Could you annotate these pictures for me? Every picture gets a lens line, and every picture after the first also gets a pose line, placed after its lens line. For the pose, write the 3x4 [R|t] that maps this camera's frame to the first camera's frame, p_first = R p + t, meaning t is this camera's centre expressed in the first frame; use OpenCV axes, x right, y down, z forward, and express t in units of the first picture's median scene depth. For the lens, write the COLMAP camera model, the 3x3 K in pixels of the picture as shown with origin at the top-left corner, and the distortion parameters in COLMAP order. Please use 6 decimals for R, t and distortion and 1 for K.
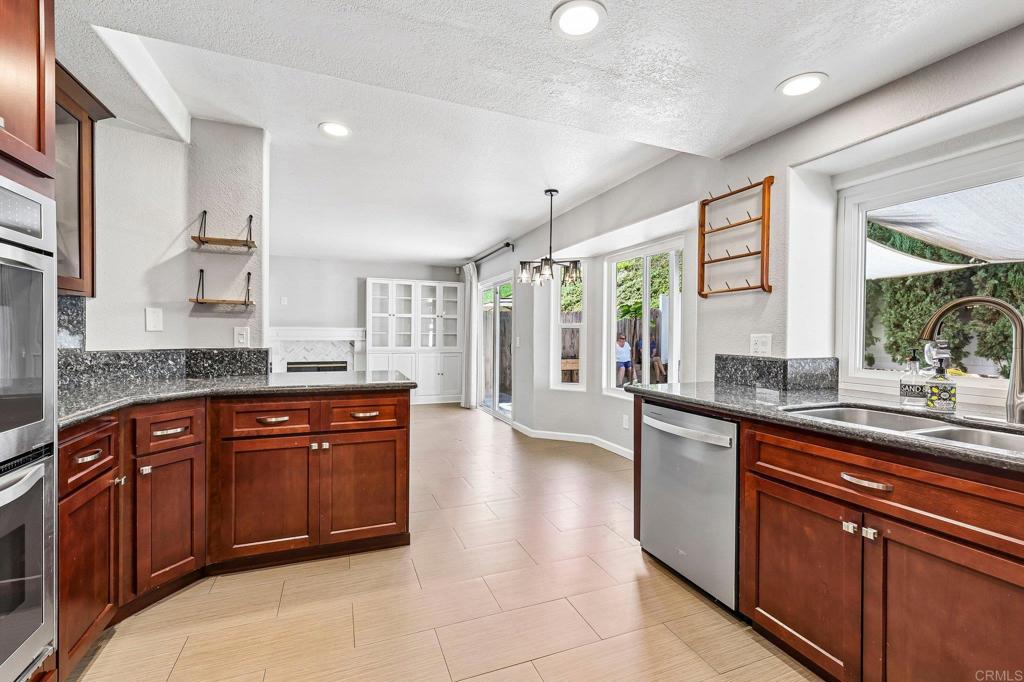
lens RADIAL K [[444.8, 0, 516.2], [0, 444.8, 339.7], [0, 0, 1]] dist [0.003834, -0.000181]
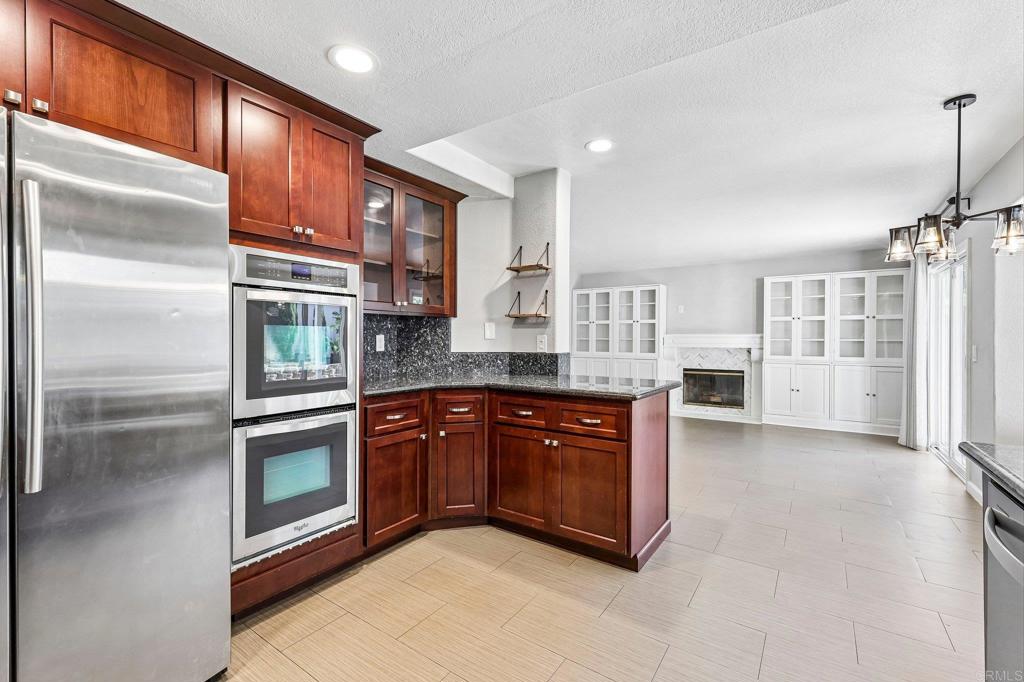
lens RADIAL K [[444.8, 0, 510.2], [0, 444.8, 340.0], [0, 0, 1]] dist [0.003834, -0.000181]
pose [[0.548706, -0.002928, -0.836010, 0.383832], [-0.009826, 0.999902, -0.009951, -0.002938], [0.835958, 0.013675, 0.548623, 0.277610]]
